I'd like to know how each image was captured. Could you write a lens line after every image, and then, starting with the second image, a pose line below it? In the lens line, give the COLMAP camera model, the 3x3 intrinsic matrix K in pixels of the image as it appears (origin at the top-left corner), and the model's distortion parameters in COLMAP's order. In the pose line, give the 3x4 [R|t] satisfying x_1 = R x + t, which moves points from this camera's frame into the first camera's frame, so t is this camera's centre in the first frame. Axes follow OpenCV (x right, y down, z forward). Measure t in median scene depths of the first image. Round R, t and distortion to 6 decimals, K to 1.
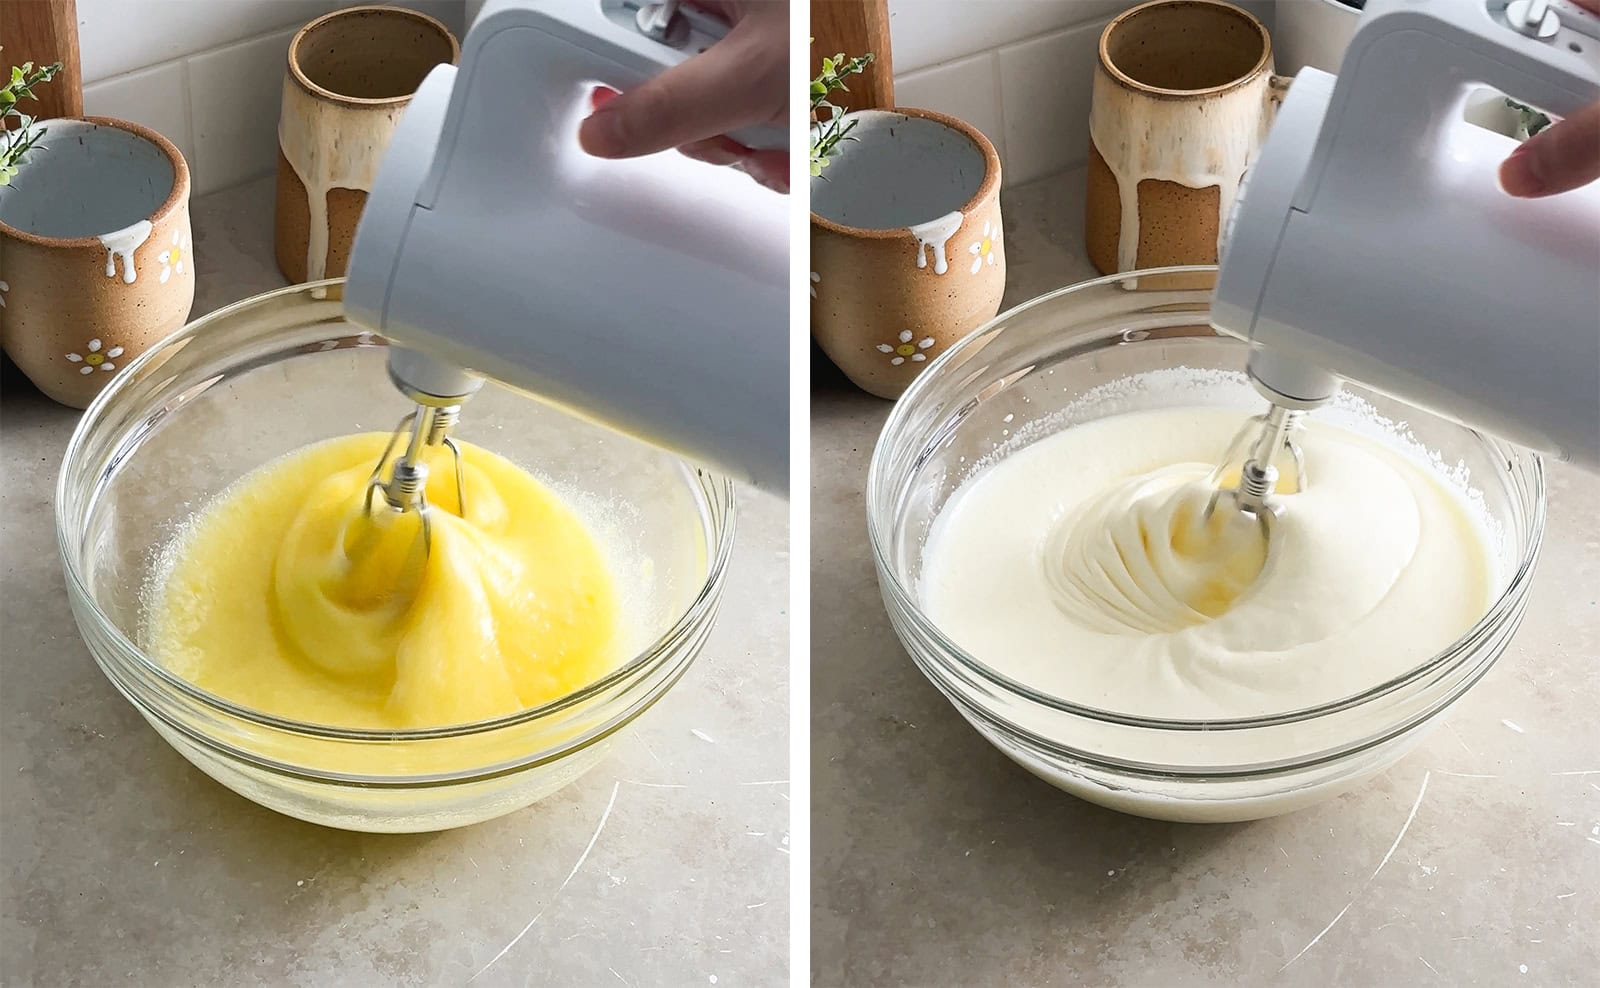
lens RADIAL K [[1848.1, 0, 798.9], [0, 1848.1, 474.4], [0, 0, 1]] dist [0.002175, -0.006221]
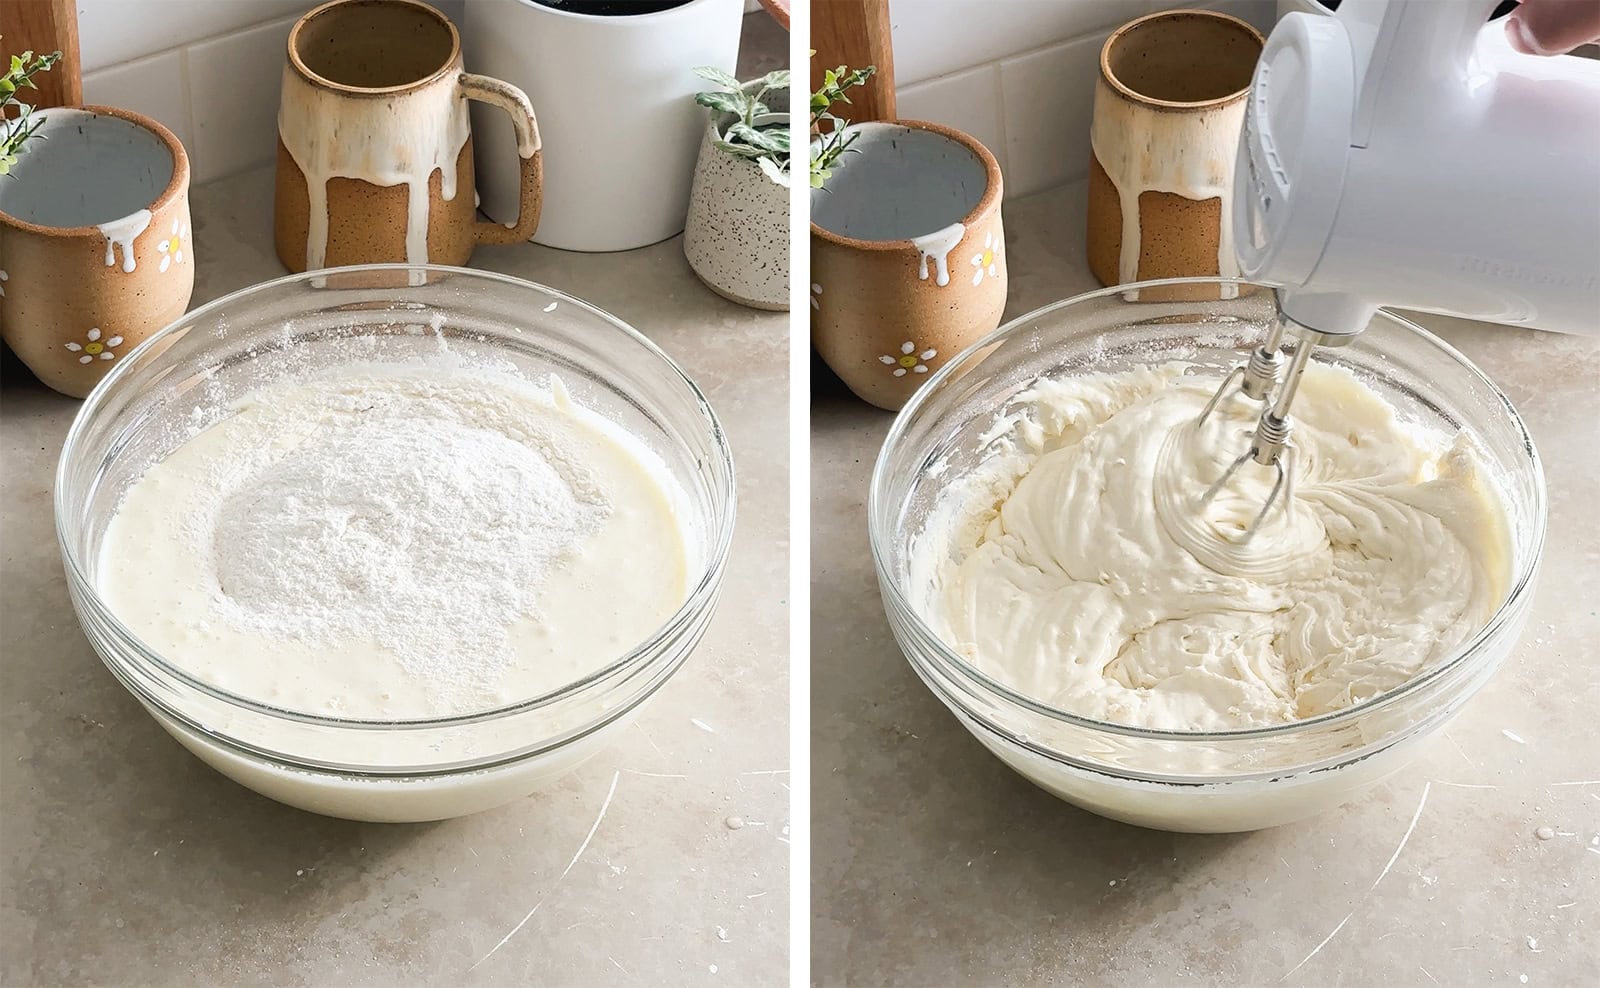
lens RADIAL K [[1850.0, 0, 801.1], [0, 1850.0, 462.6], [0, 0, 1]] dist [-0.002023, 0.004529]
pose [[1.000000, -0.000019, -0.000088, 0.439529], [0.000019, 1.000000, -0.000557, -0.005077], [0.000088, 0.000557, 1.000000, 0.001766]]
